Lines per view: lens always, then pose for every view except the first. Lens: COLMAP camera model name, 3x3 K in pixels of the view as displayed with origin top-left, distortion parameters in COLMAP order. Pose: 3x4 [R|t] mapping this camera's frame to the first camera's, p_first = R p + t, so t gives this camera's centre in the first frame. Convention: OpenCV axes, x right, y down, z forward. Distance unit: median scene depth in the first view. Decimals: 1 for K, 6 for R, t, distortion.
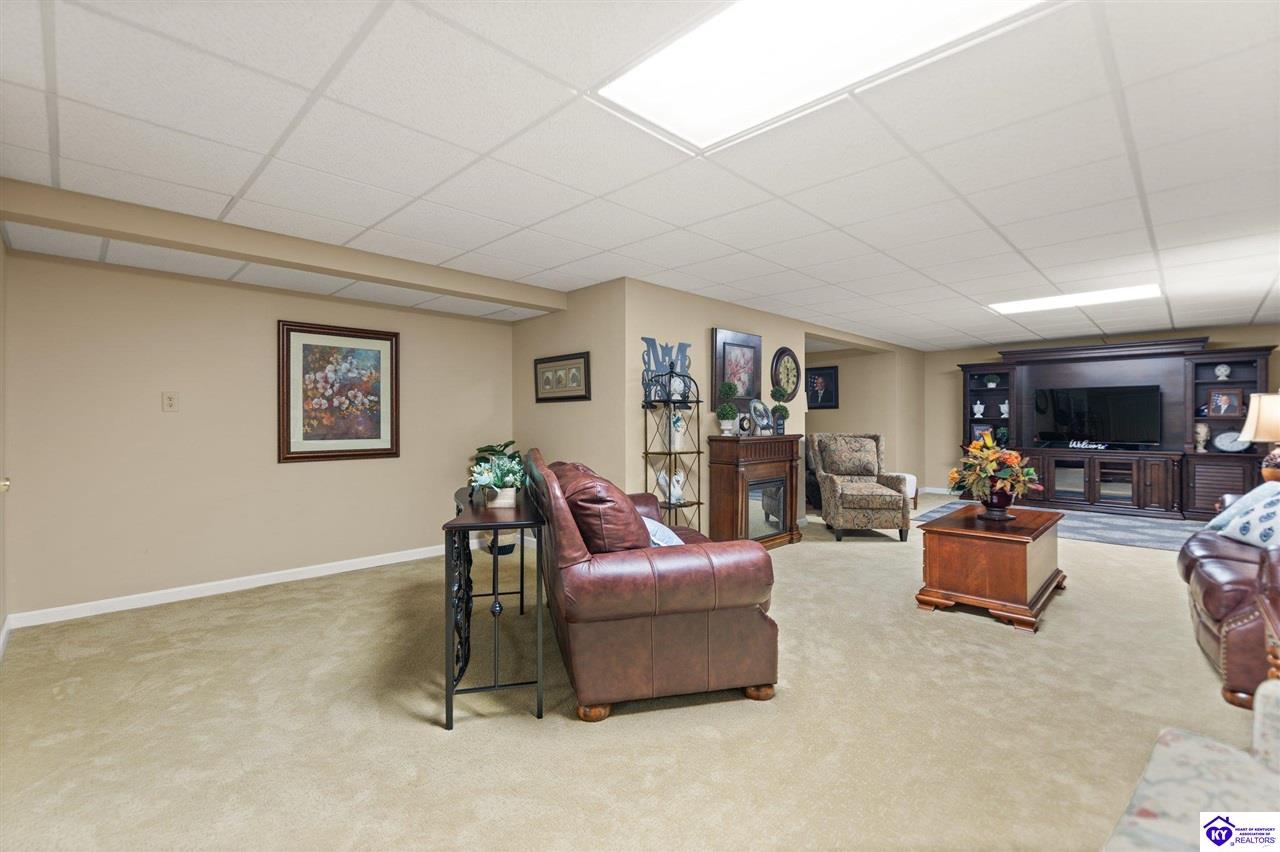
lens RADIAL K [[556.0, 0, 630.7], [0, 556.0, 420.1], [0, 0, 1]] dist [0.000418, -0.000721]
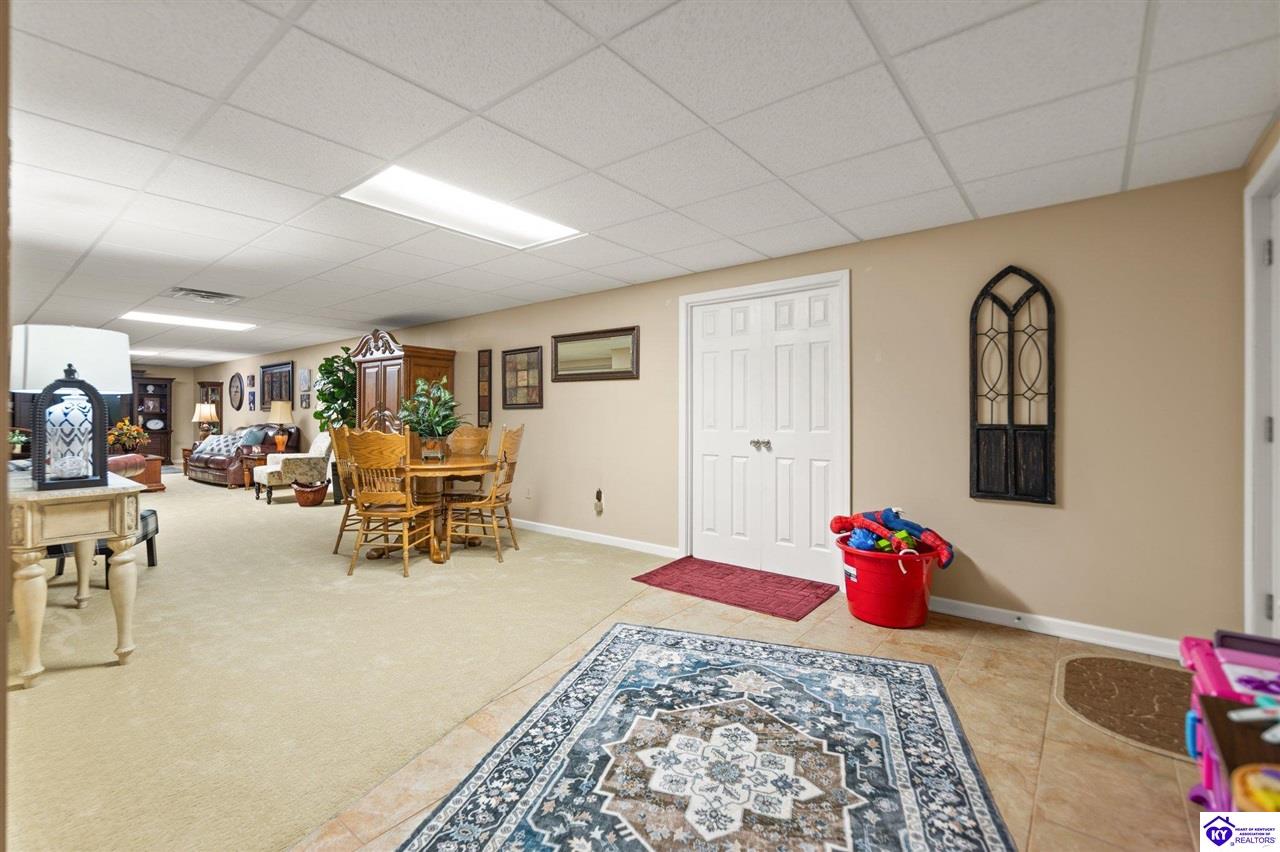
lens RADIAL K [[556.0, 0, 620.8], [0, 556.0, 412.0], [0, 0, 1]] dist [0.000418, -0.000721]
pose [[-0.104719, 0.005332, 0.994488, -1.109509], [-0.000124, 0.999986, -0.005375, 0.004380], [-0.994502, -0.000686, -0.104717, -0.457373]]
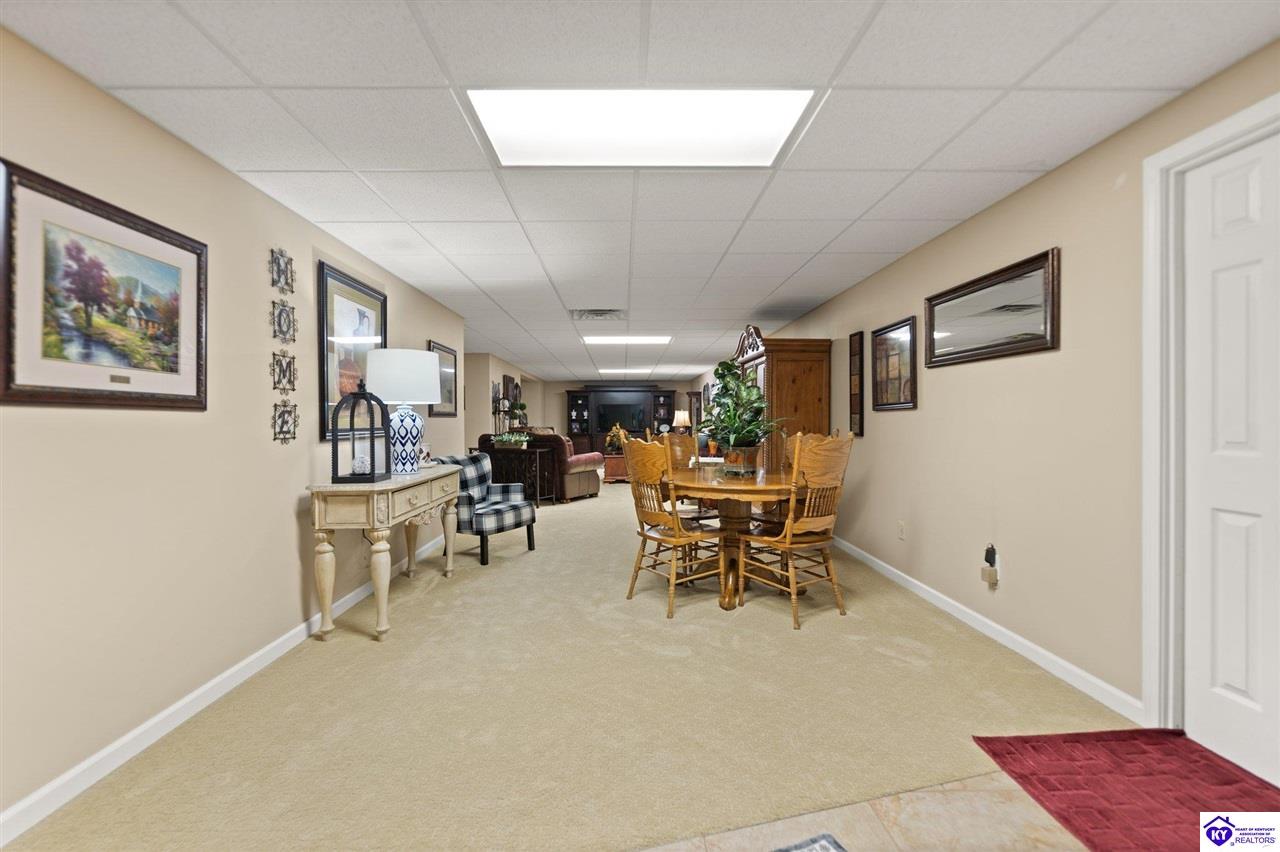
lens RADIAL K [[556.0, 0, 639.6], [0, 556.0, 423.1], [0, 0, 1]] dist [0.000418, -0.000721]
pose [[0.681836, -0.006808, 0.731473, -0.833111], [0.005167, 0.999977, 0.004491, 0.004727], [-0.731487, 0.000717, 0.681855, -0.625341]]
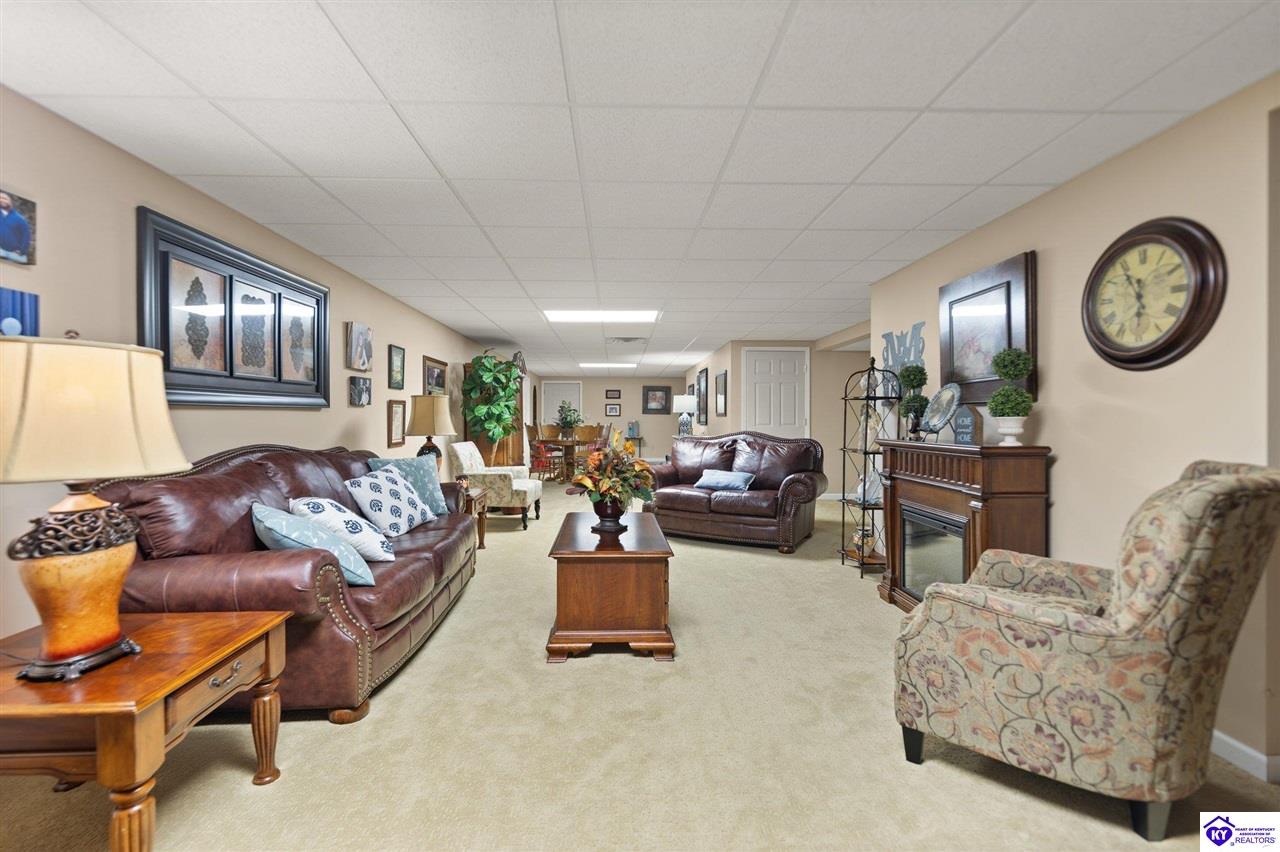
lens RADIAL K [[556.0, 0, 629.1], [0, 556.0, 421.3], [0, 0, 1]] dist [0.000418, -0.000721]
pose [[-0.684647, 0.004499, -0.728861, 0.779069], [-0.000138, 0.999980, 0.006302, 0.000199], [0.728875, 0.004415, -0.684633, 0.990990]]
